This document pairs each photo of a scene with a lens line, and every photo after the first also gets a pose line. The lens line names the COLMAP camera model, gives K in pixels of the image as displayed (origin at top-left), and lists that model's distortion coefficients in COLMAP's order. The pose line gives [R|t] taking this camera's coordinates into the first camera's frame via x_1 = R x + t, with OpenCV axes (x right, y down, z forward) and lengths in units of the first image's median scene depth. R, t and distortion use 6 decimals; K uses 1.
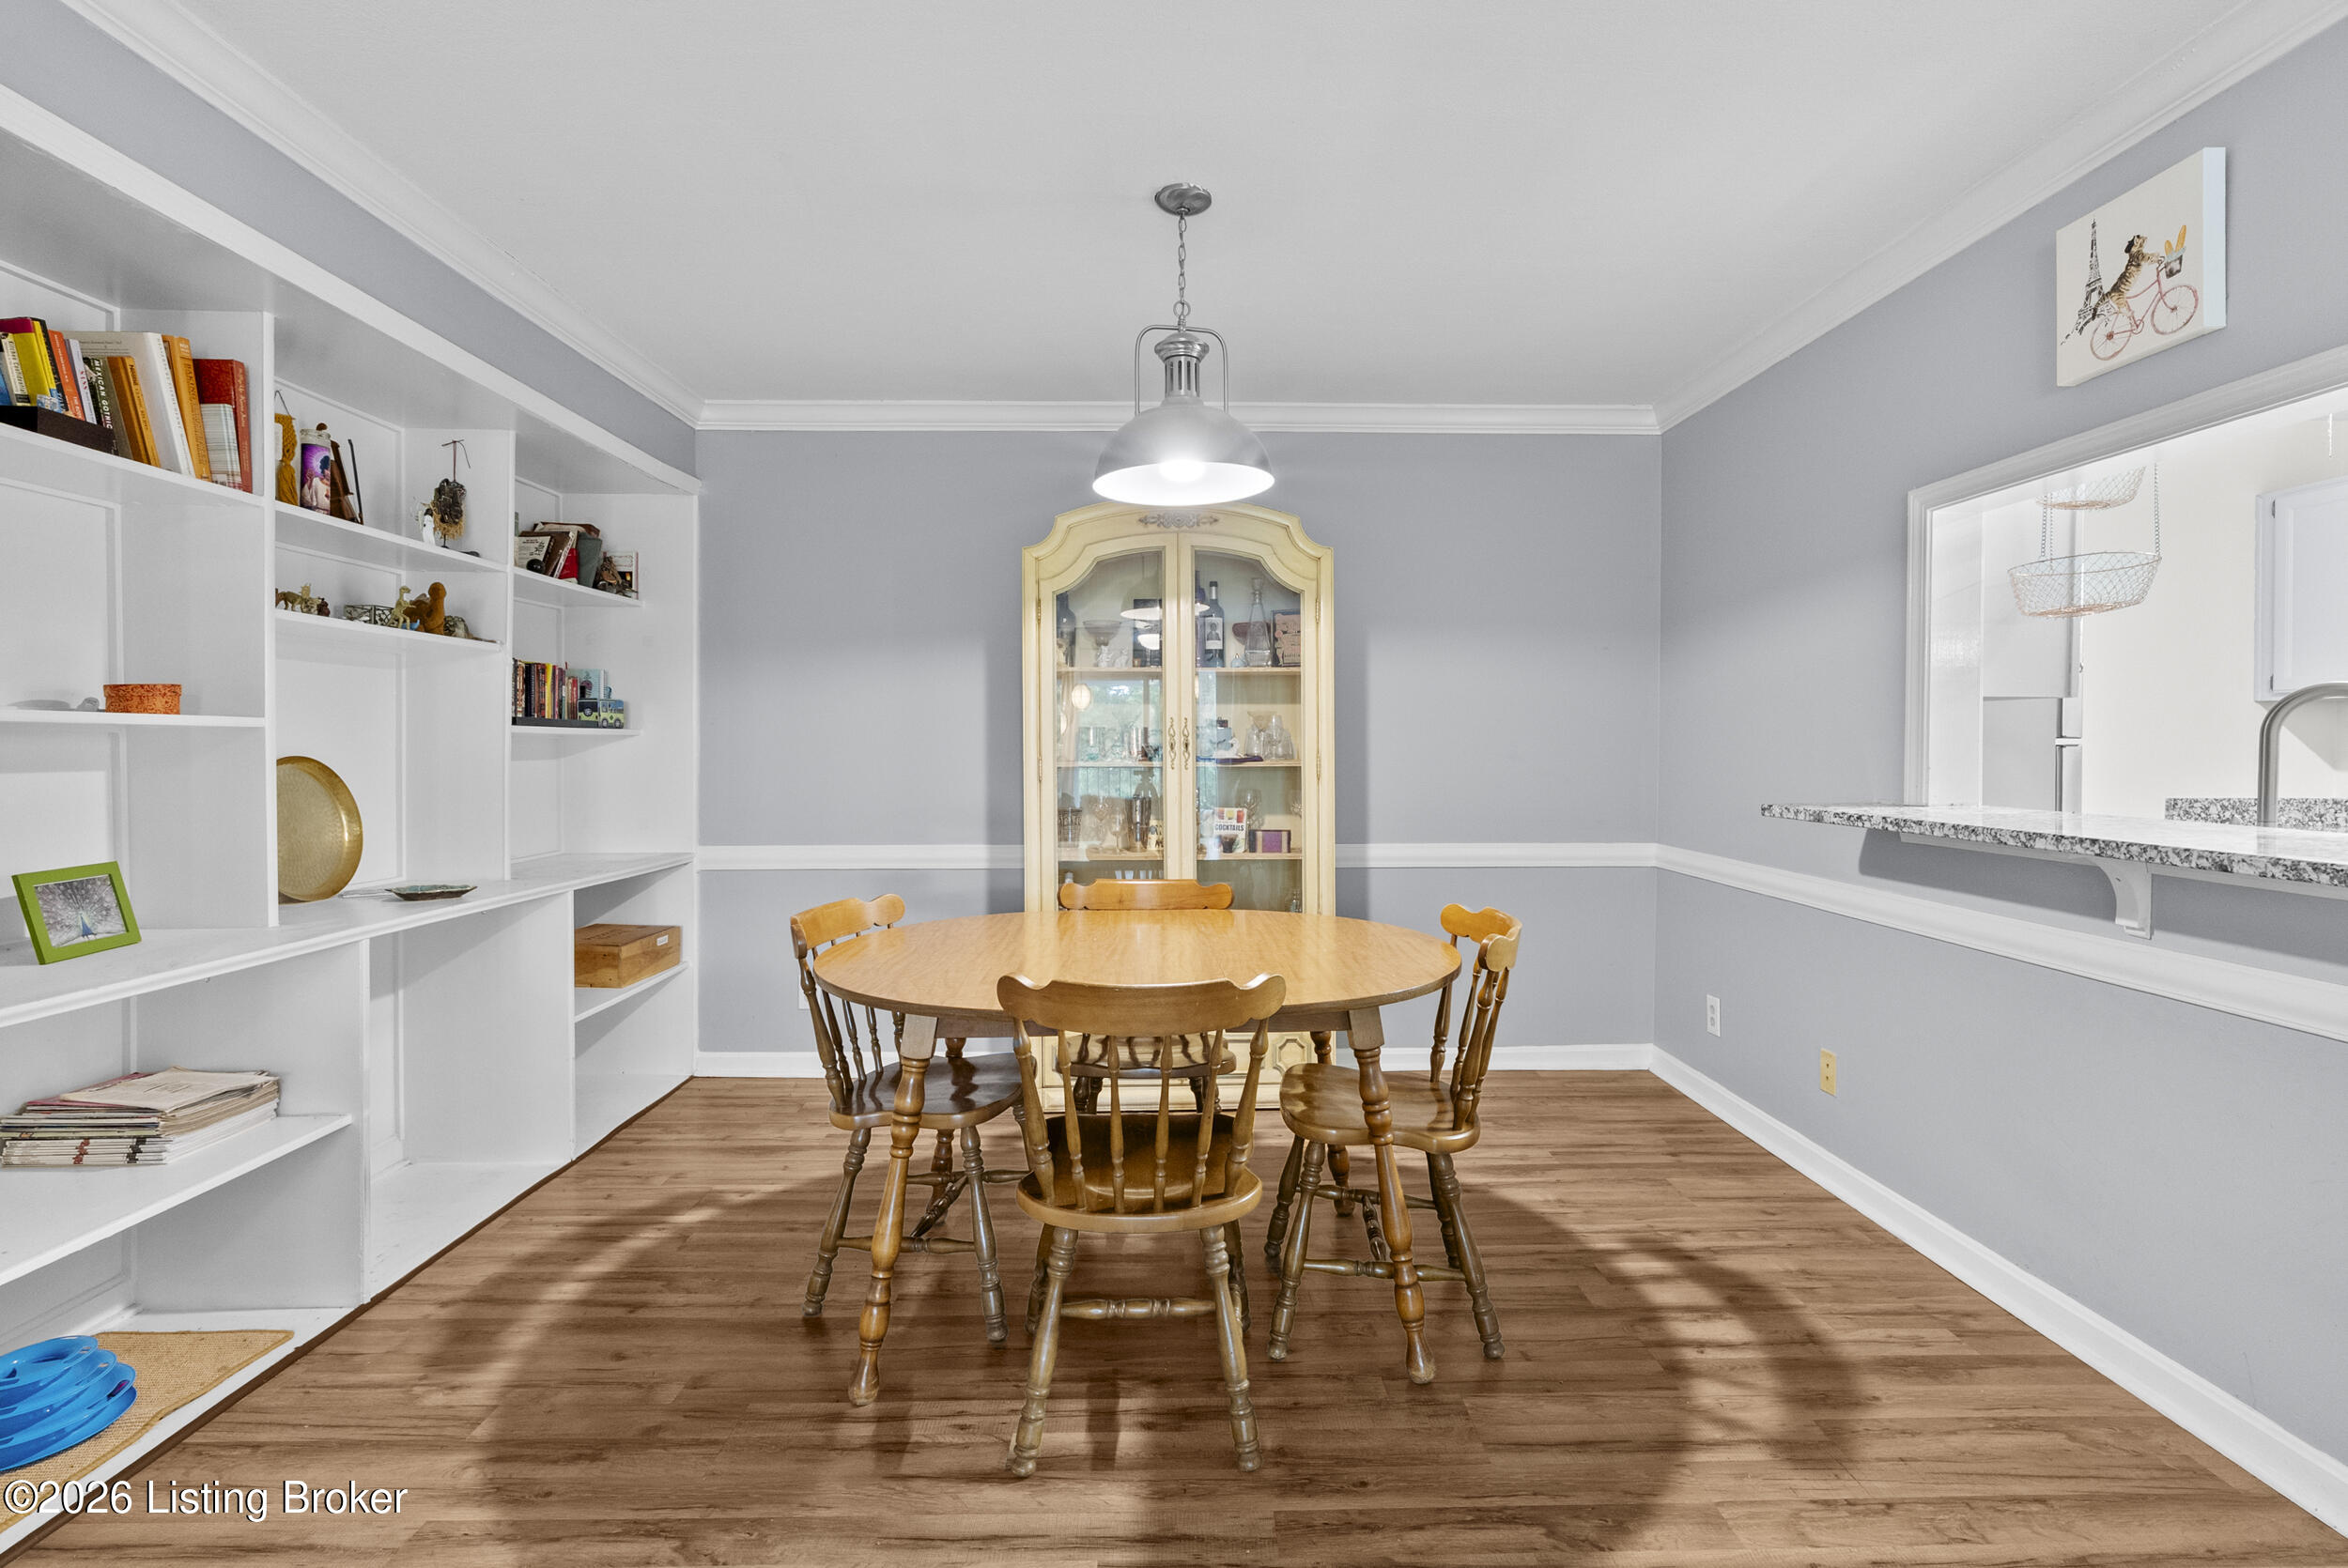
lens RADIAL K [[1069.0, 0, 1187.2], [0, 1069.0, 748.9], [0, 0, 1]] dist [0.001262, 0.000467]
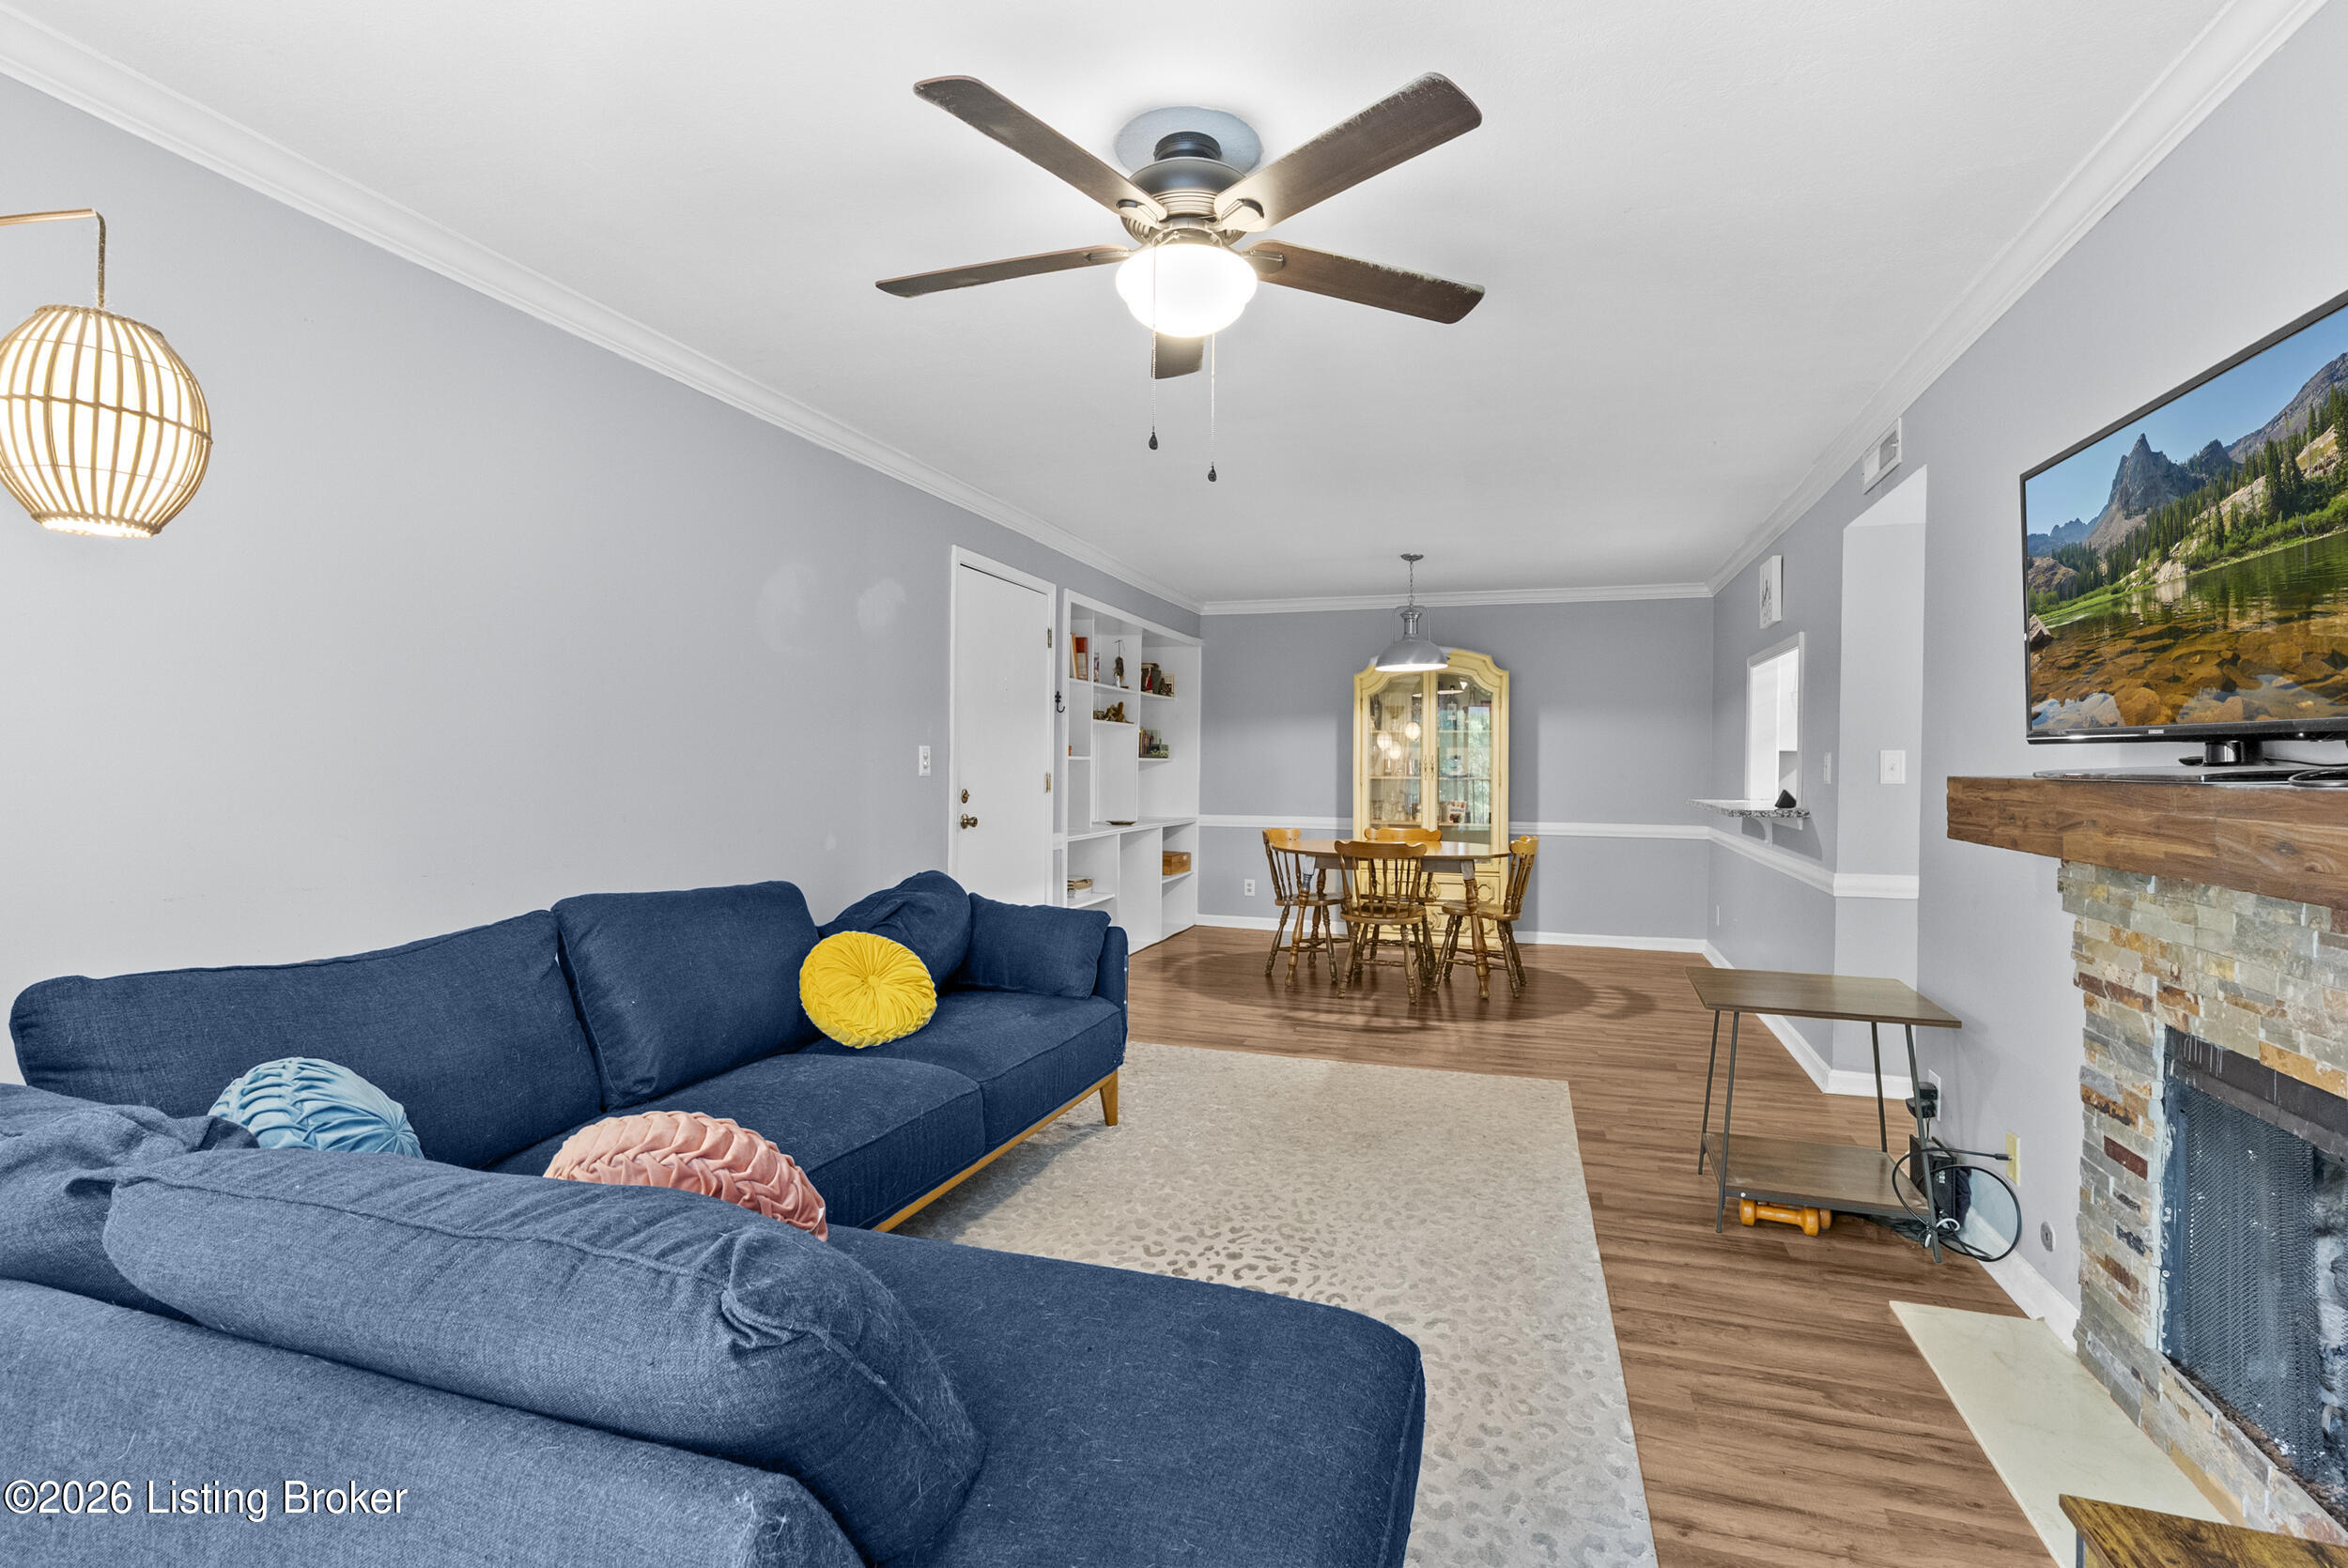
lens RADIAL K [[1069.0, 0, 1189.5], [0, 1069.0, 775.2], [0, 0, 1]] dist [0.001262, 0.000467]
pose [[0.944815, 0.012822, -0.327352, 0.232464], [-0.011487, 0.999916, 0.006010, 0.002006], [0.327402, -0.001918, 0.944883, -1.100145]]
